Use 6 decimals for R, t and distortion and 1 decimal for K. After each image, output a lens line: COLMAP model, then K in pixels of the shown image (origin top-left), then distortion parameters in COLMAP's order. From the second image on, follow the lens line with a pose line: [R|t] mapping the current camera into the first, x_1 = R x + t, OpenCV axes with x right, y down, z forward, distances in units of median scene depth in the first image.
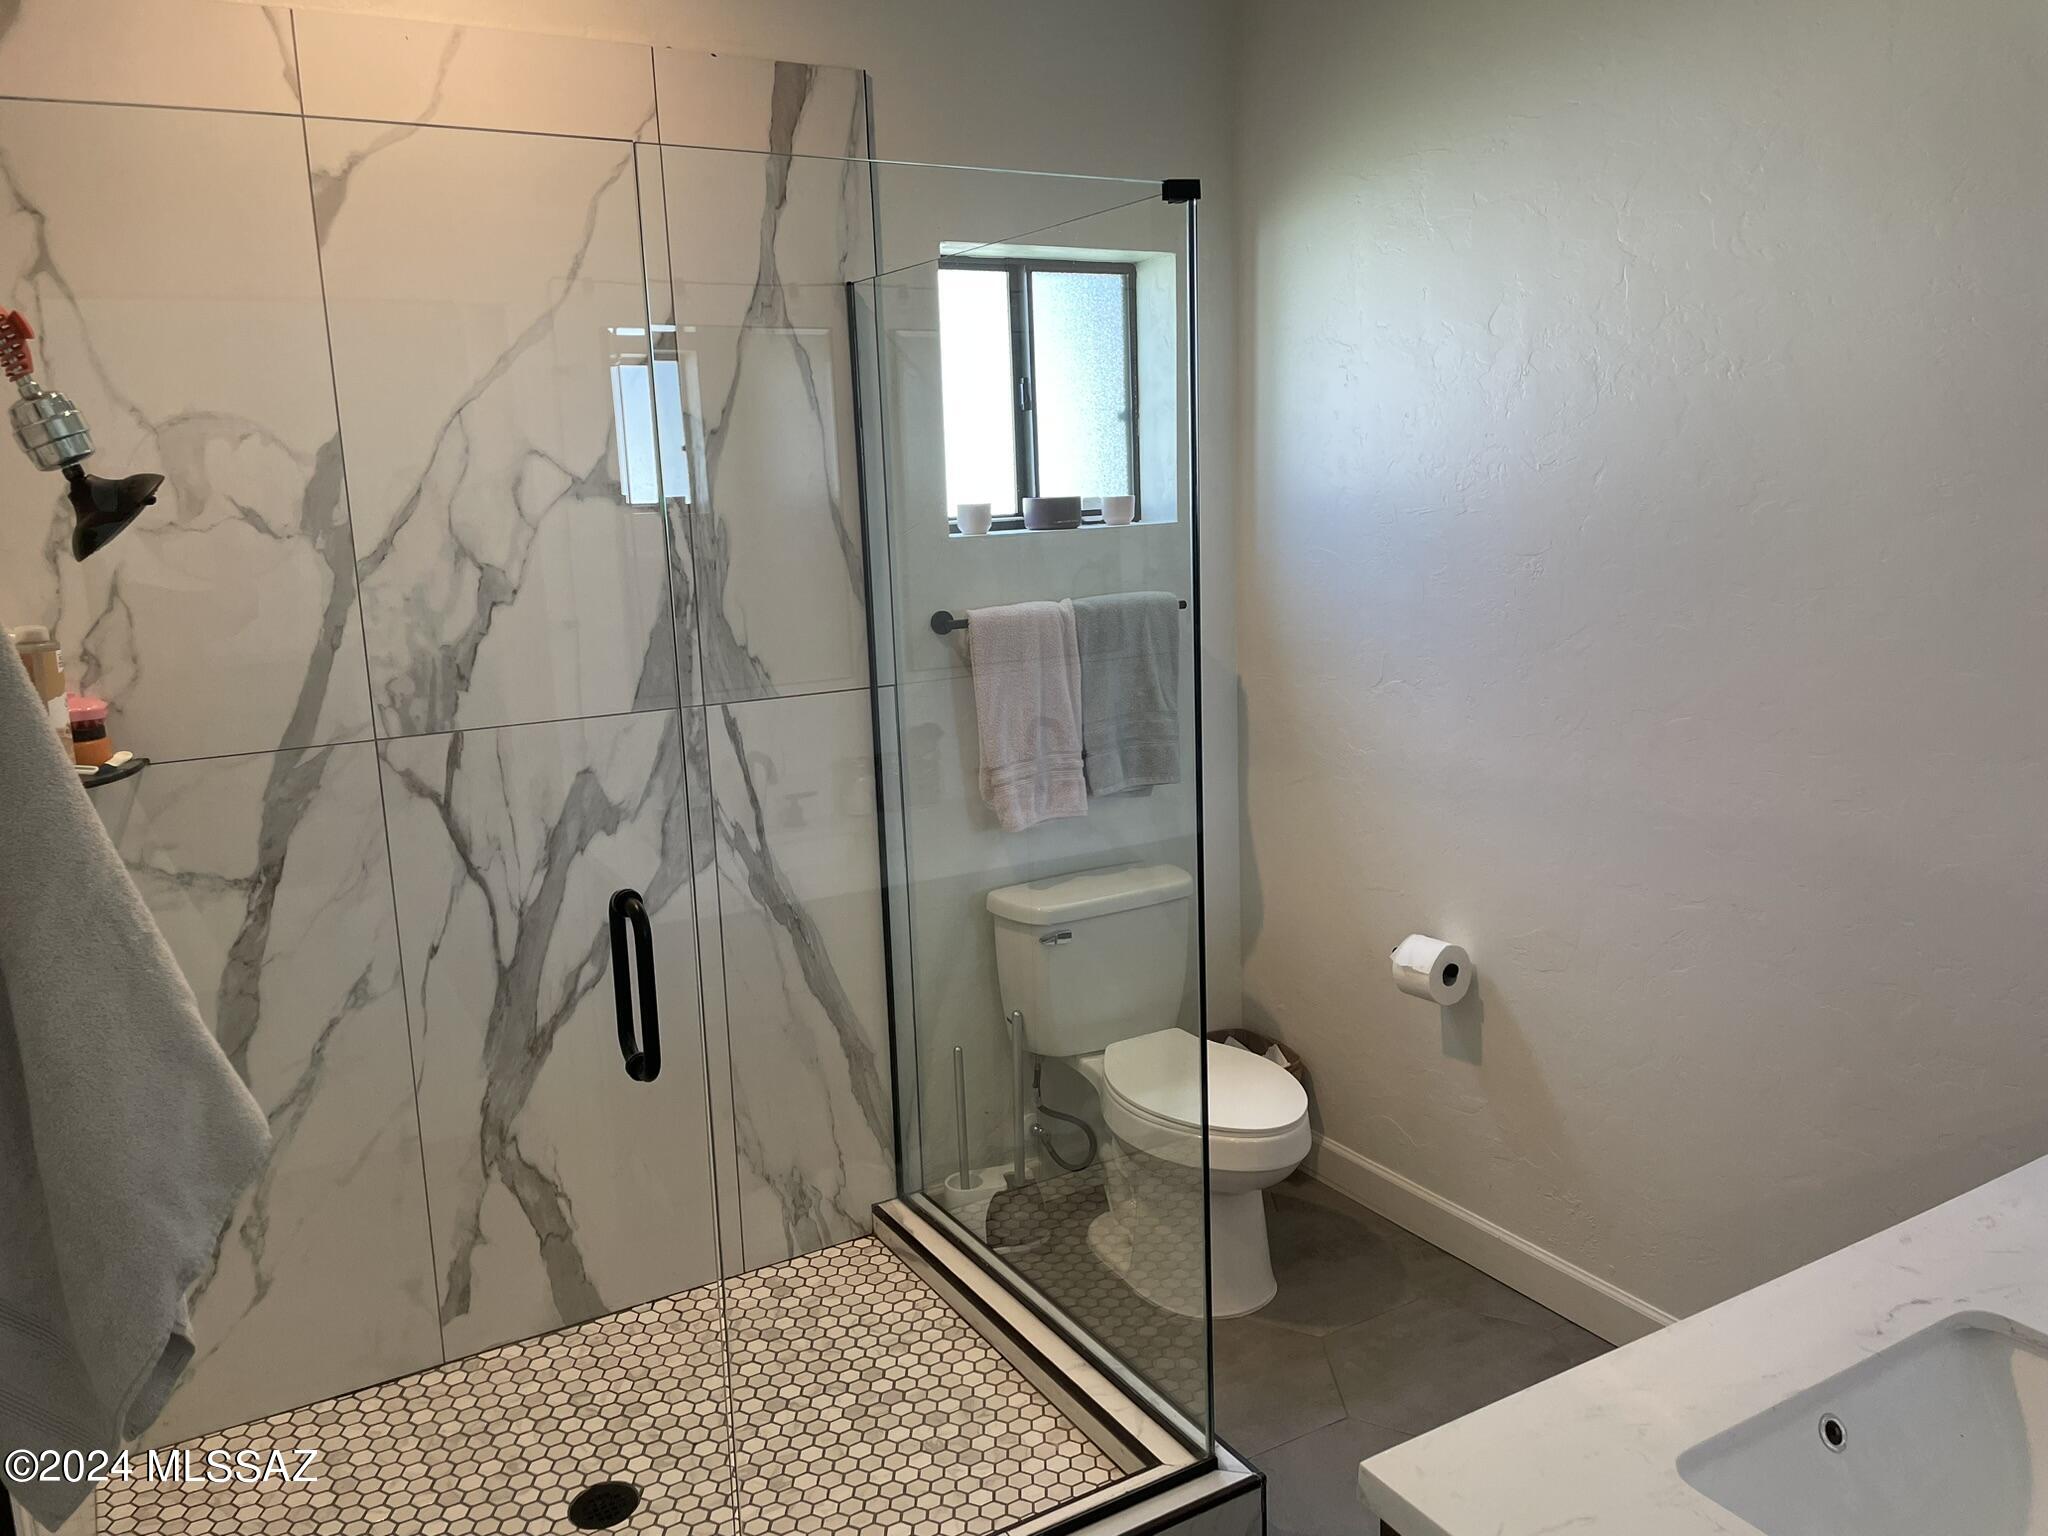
lens RADIAL K [[1539.8, 0, 1014.0], [0, 1539.8, 765.6], [0, 0, 1]] dist [0.095114, -0.116910]
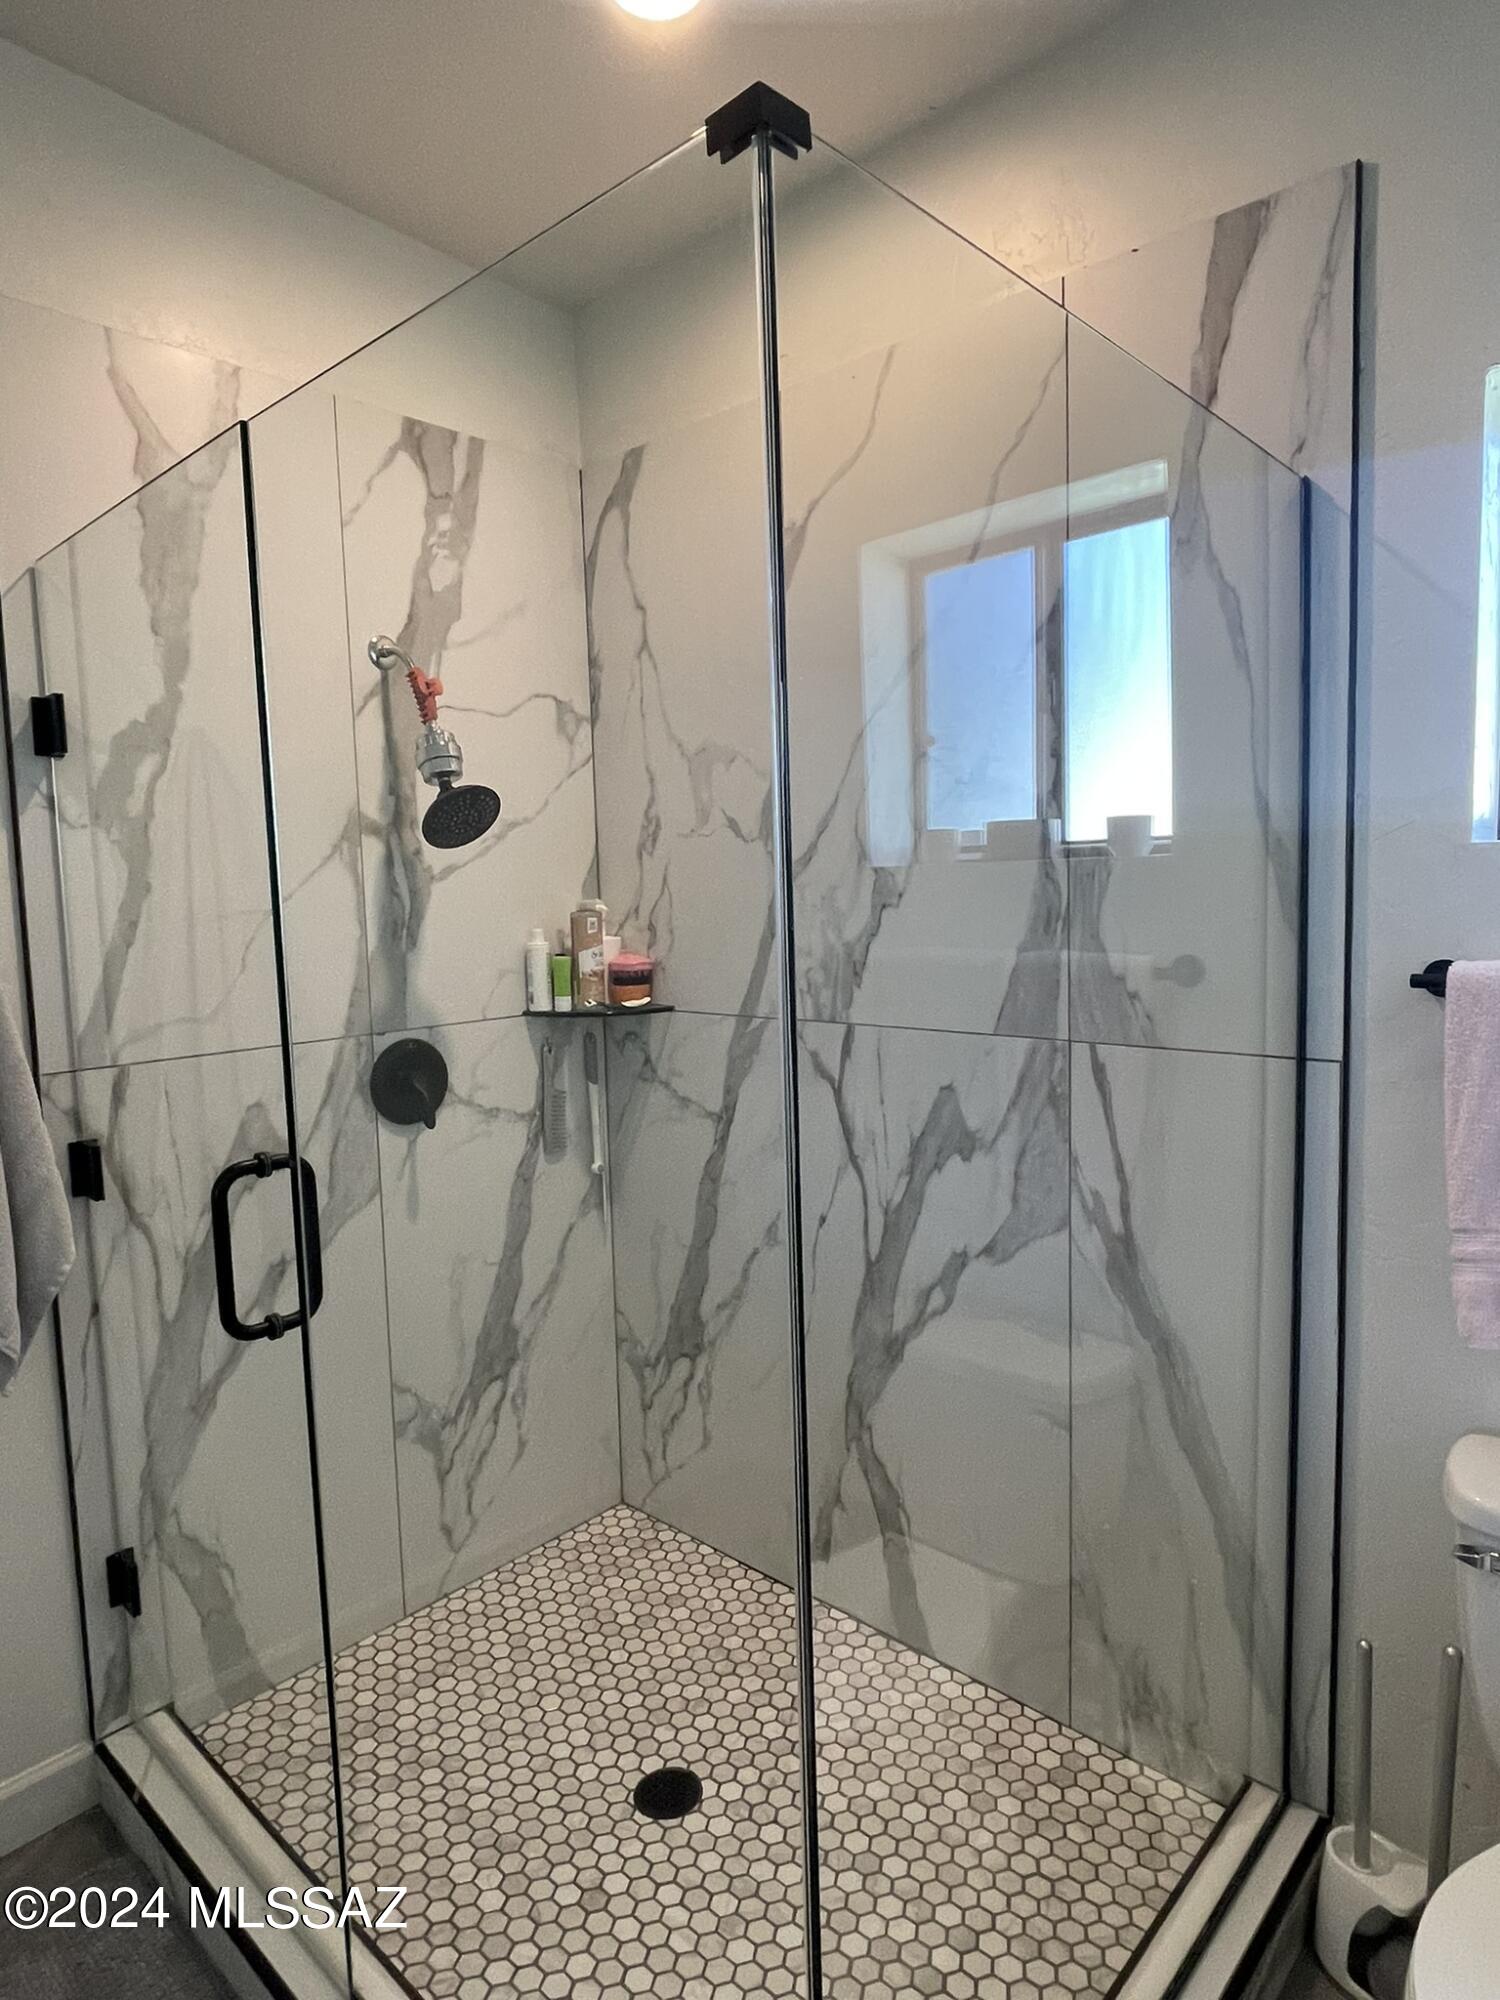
lens RADIAL K [[1201.3, 0, 749.9], [0, 1201.3, 993.6], [0, 0, 1]] dist [0.012170, -0.006764]
pose [[0.292675, 0.116125, -0.949134, 0.371156], [-0.158732, 0.984727, 0.071533, -0.084686], [0.942945, 0.129723, 0.306638, 0.643108]]
